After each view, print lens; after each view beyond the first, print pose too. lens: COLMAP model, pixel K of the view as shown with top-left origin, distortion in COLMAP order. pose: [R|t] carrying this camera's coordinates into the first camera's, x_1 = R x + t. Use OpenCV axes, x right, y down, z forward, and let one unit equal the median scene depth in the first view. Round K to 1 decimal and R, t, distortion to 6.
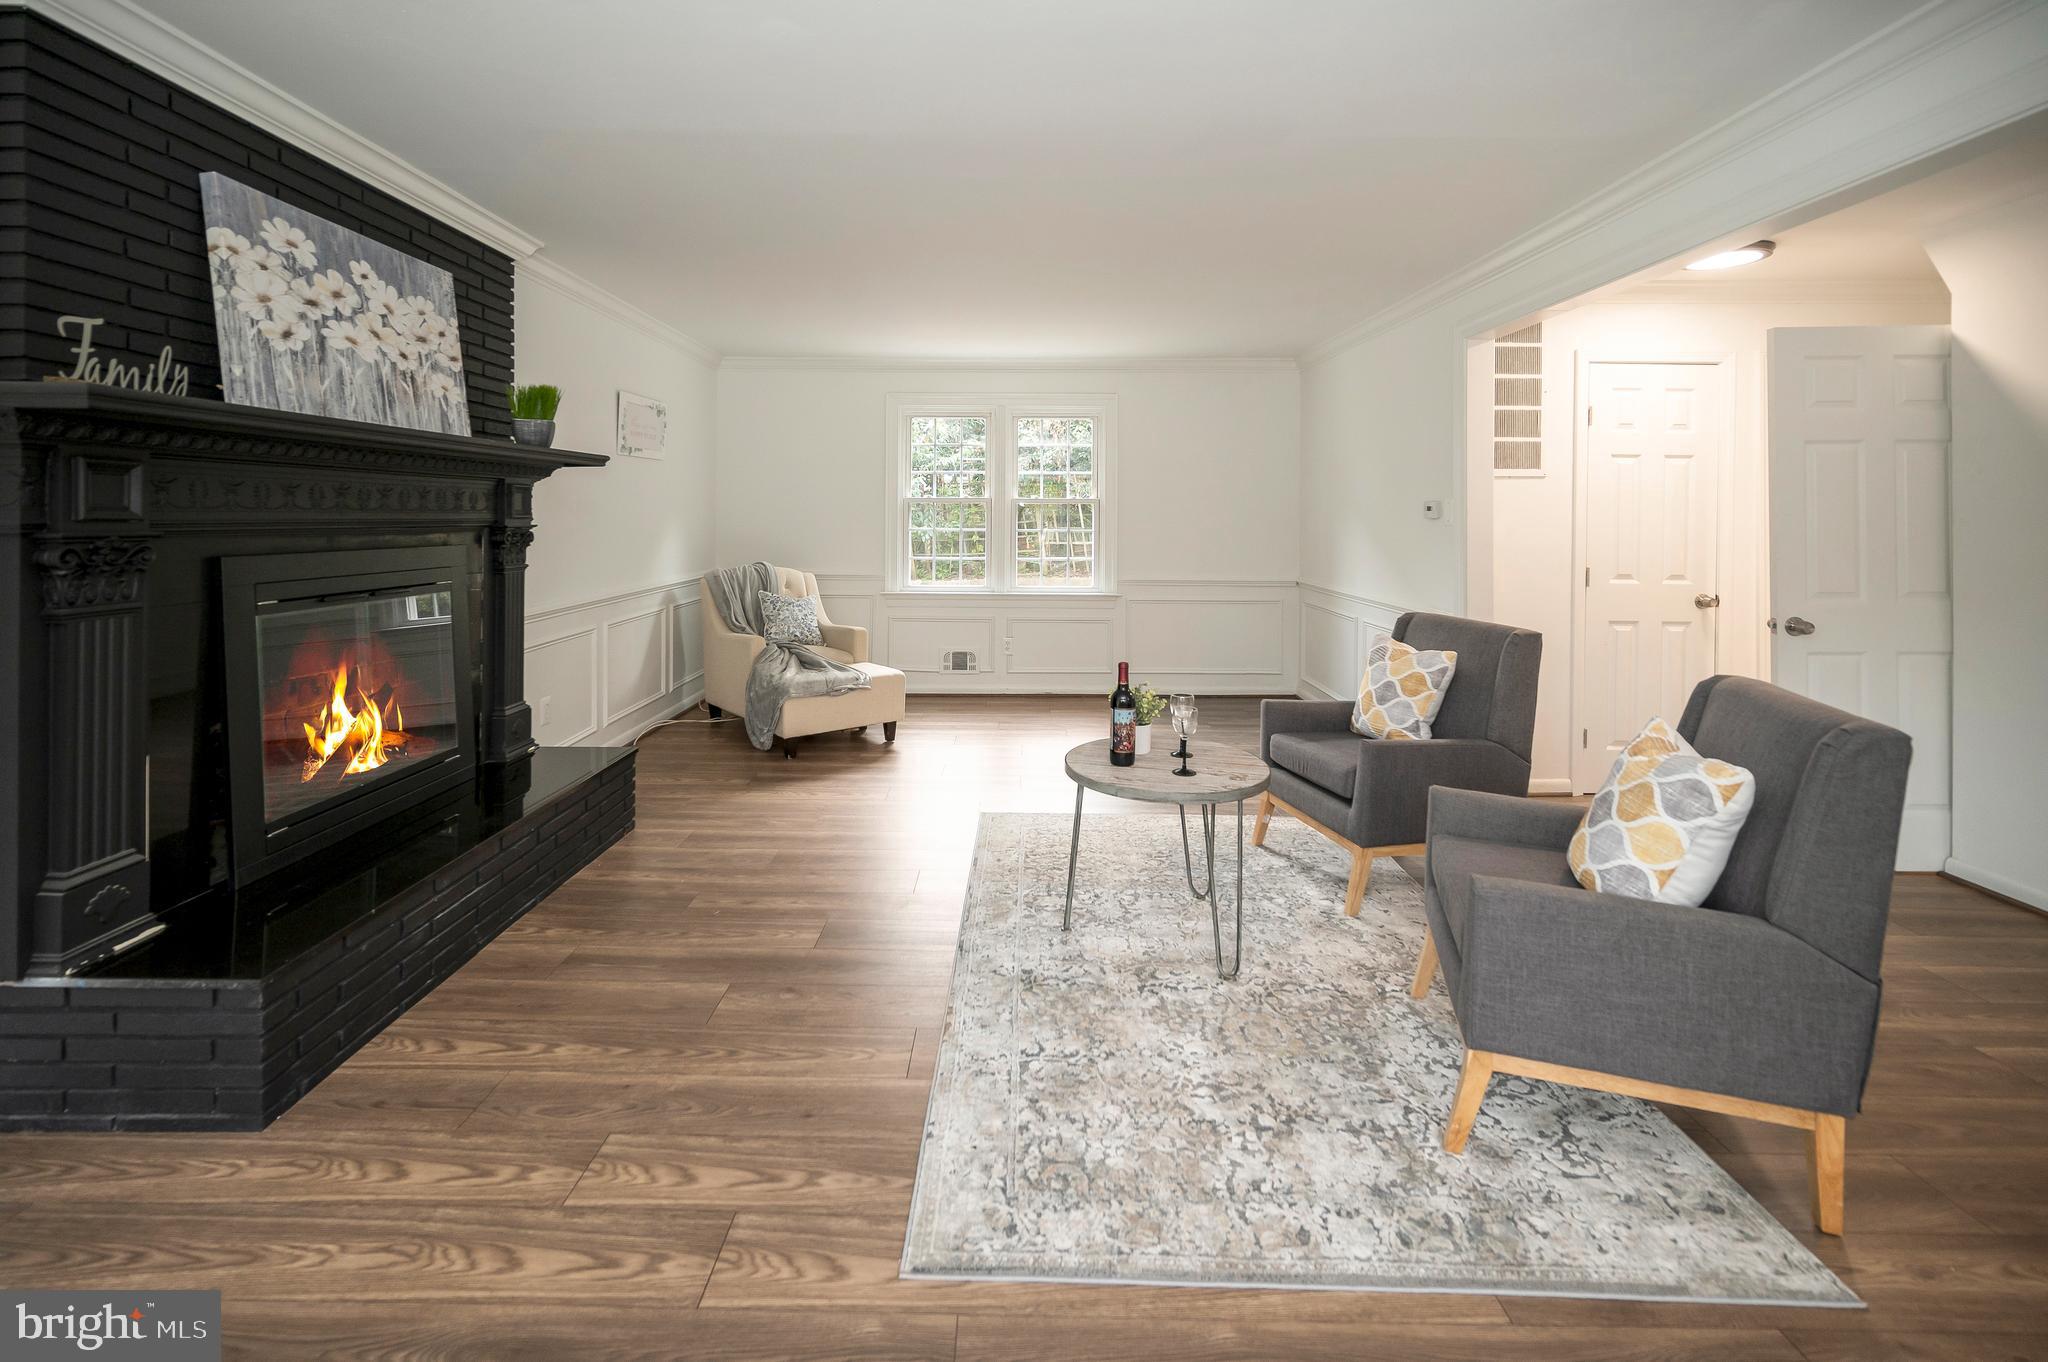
lens RADIAL K [[845.5, 0, 1019.5], [0, 845.5, 531.7], [0, 0, 1]] dist [0.000266, -0.000450]
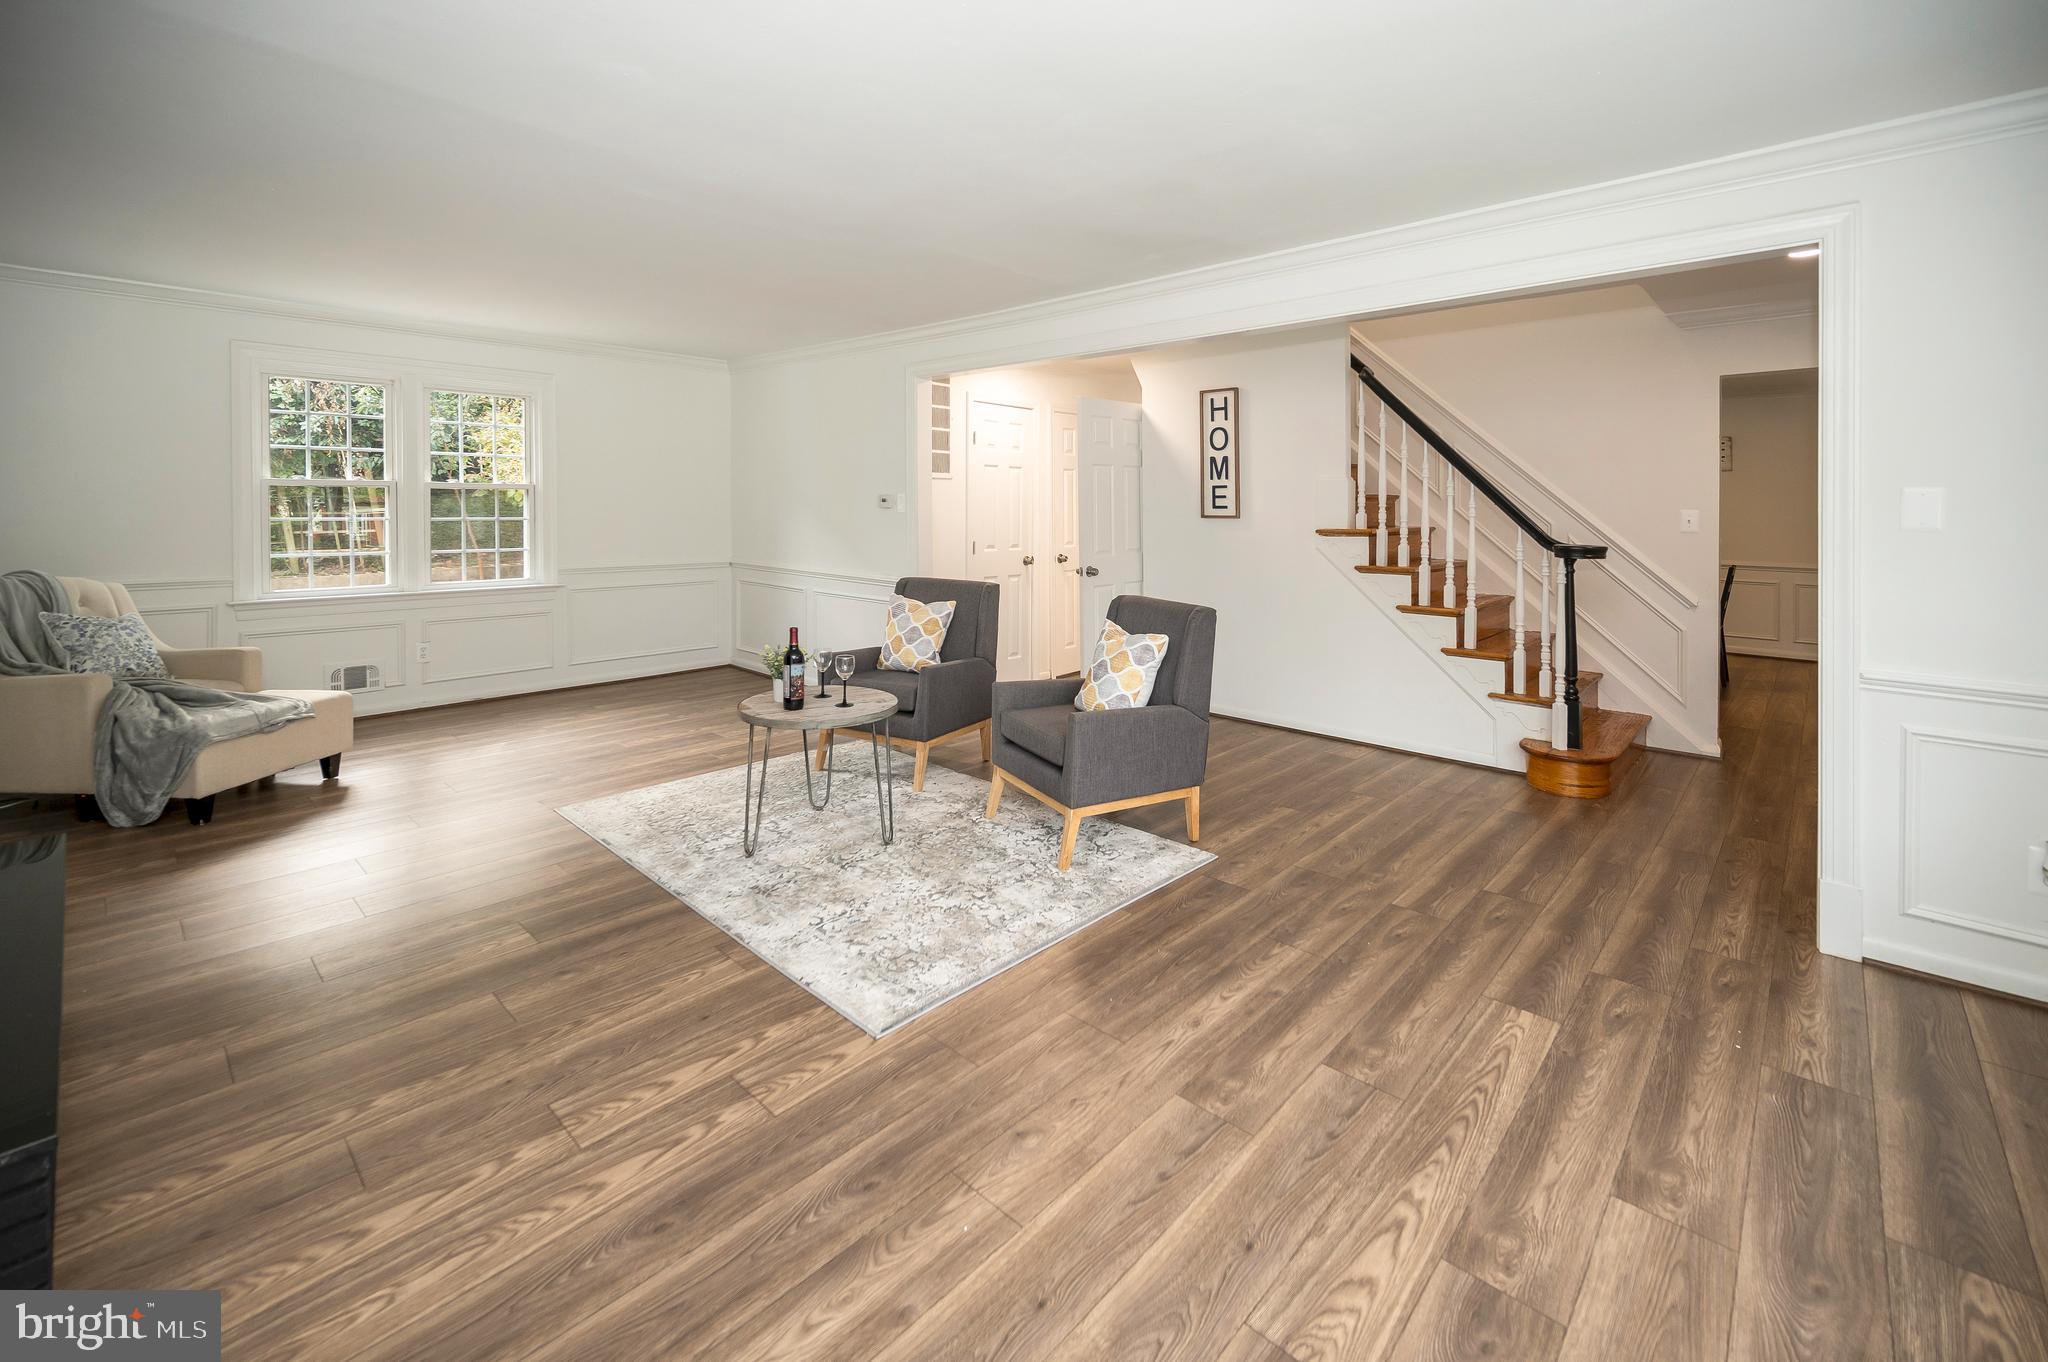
lens RADIAL K [[845.5, 0, 1019.5], [0, 845.5, 531.7], [0, 0, 1]] dist [0.000266, -0.000450]
pose [[0.681607, -0.021162, 0.731412, -0.561209], [0.006318, 0.999715, 0.023037, -0.012722], [-0.731691, -0.011081, 0.681546, -0.089313]]
